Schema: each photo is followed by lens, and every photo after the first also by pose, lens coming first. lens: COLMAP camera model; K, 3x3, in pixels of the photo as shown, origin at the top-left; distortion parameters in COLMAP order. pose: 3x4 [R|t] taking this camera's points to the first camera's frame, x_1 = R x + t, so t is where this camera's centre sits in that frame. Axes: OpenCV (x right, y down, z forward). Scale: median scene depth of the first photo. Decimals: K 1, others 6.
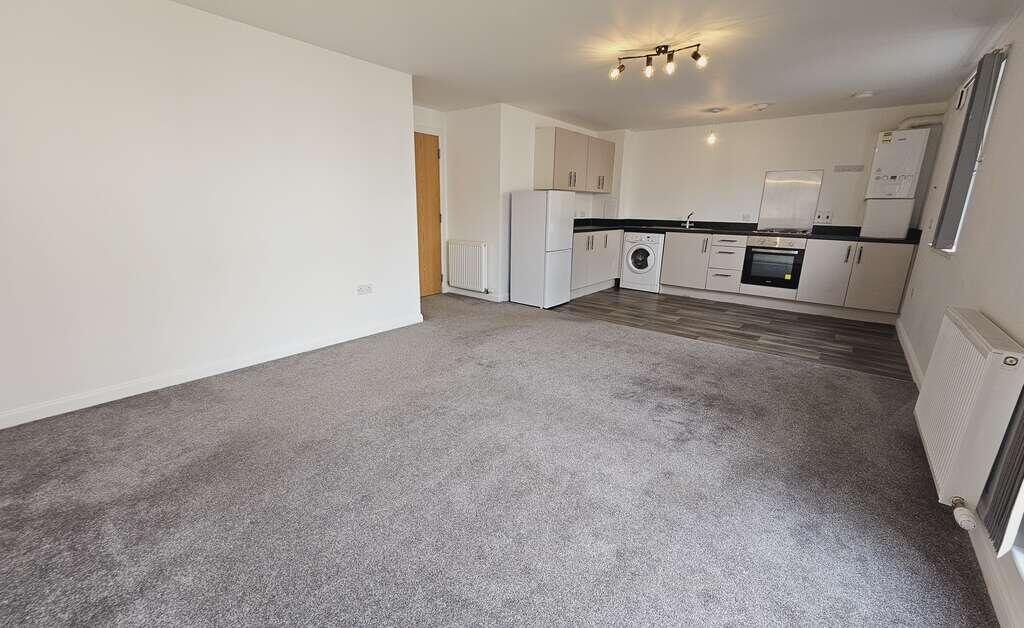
lens RADIAL K [[420.9, 0, 506.6], [0, 420.9, 314.0], [0, 0, 1]] dist [-0.001035, -0.000200]
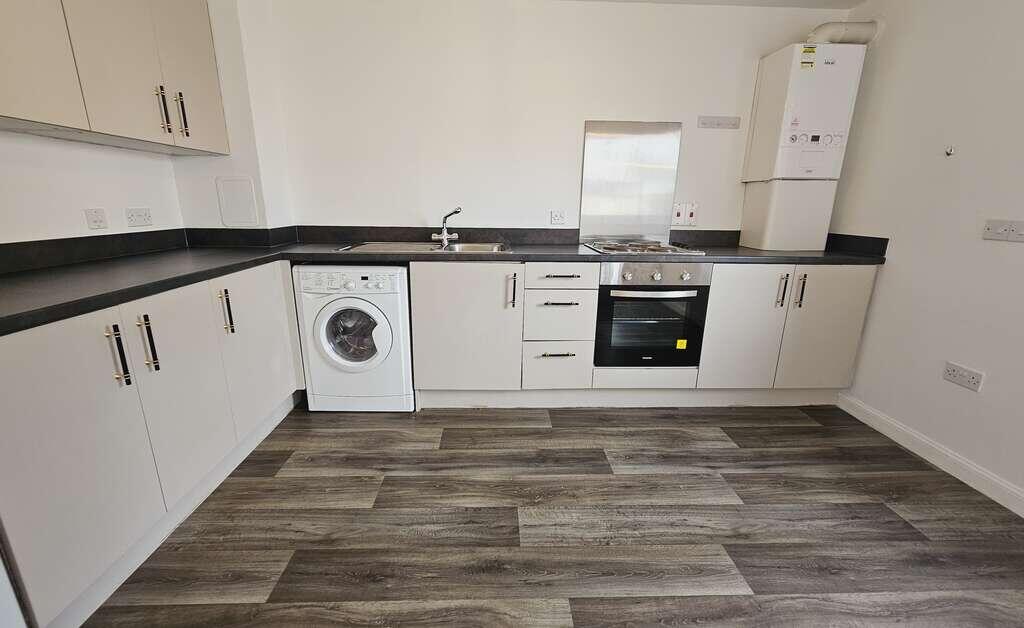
lens RADIAL K [[420.9, 0, 506.2], [0, 420.9, 317.6], [0, 0, 1]] dist [-0.001035, -0.000200]
pose [[0.753574, -0.180328, 0.632146, 0.213455], [0.162794, 0.982877, 0.086314, -0.178707], [-0.636887, 0.037865, 0.770027, 0.713954]]
